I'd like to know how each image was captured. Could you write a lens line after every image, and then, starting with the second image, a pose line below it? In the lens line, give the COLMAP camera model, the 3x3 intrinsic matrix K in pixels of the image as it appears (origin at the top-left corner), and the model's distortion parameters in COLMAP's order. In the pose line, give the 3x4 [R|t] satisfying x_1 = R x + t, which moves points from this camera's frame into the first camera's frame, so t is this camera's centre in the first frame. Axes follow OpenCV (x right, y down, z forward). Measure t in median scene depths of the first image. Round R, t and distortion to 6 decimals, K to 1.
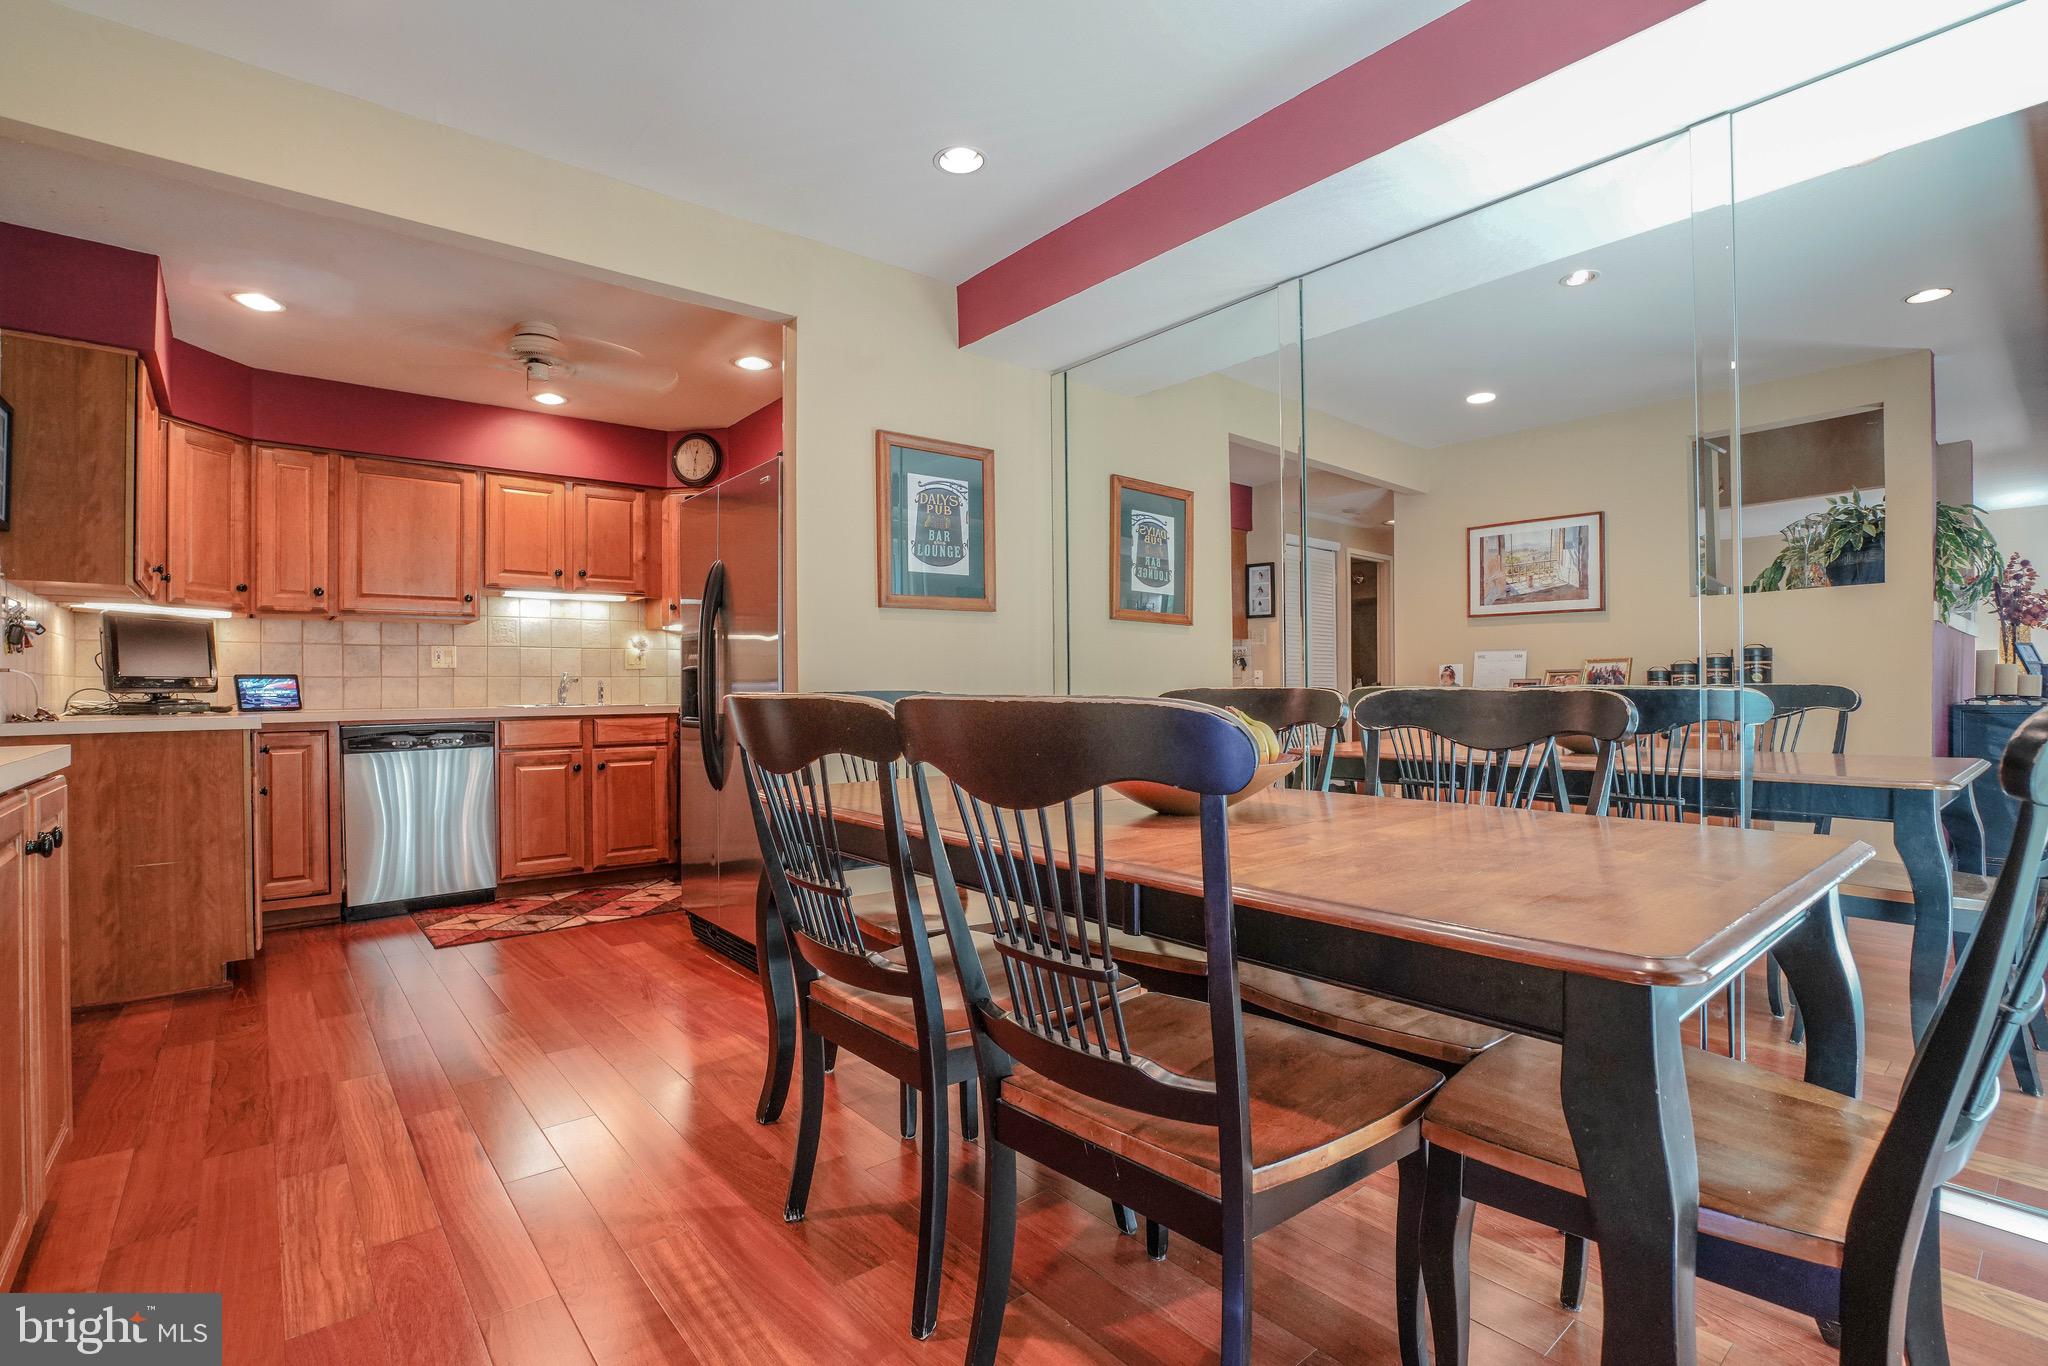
lens RADIAL K [[952.1, 0, 1009.8], [0, 952.1, 683.4], [0, 0, 1]] dist [-0.060087, 0.027009]
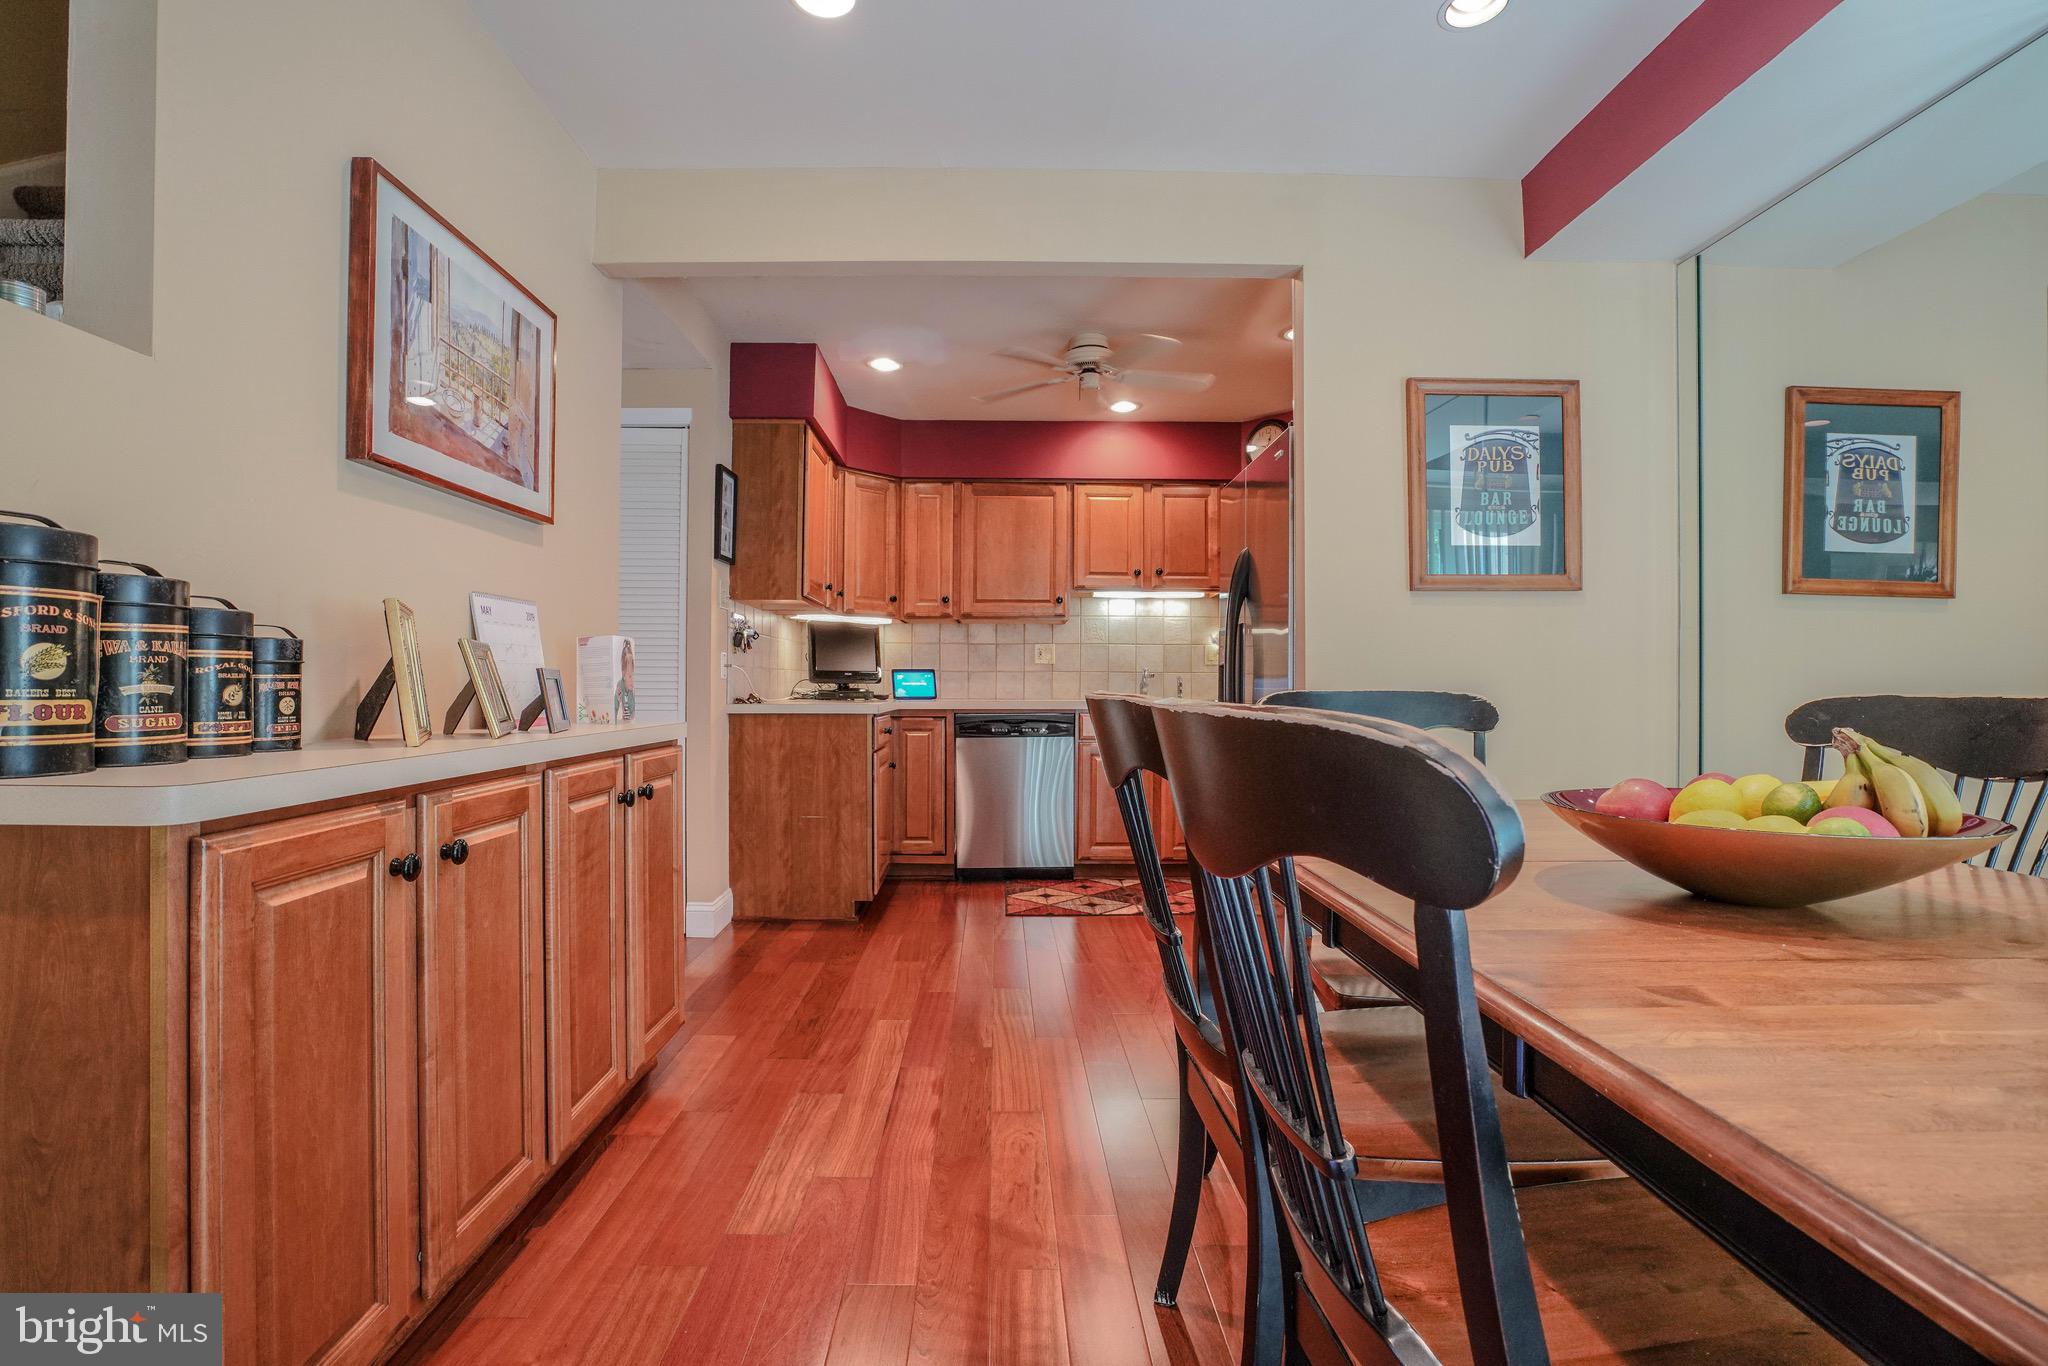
lens RADIAL K [[952.1, 0, 1009.8], [0, 952.1, 683.4], [0, 0, 1]] dist [-0.060087, 0.027009]
pose [[0.778299, 0.012389, -0.627772, 0.090023], [-0.009550, 0.999923, 0.007895, -0.002097], [0.627821, -0.000149, 0.778358, 0.112328]]
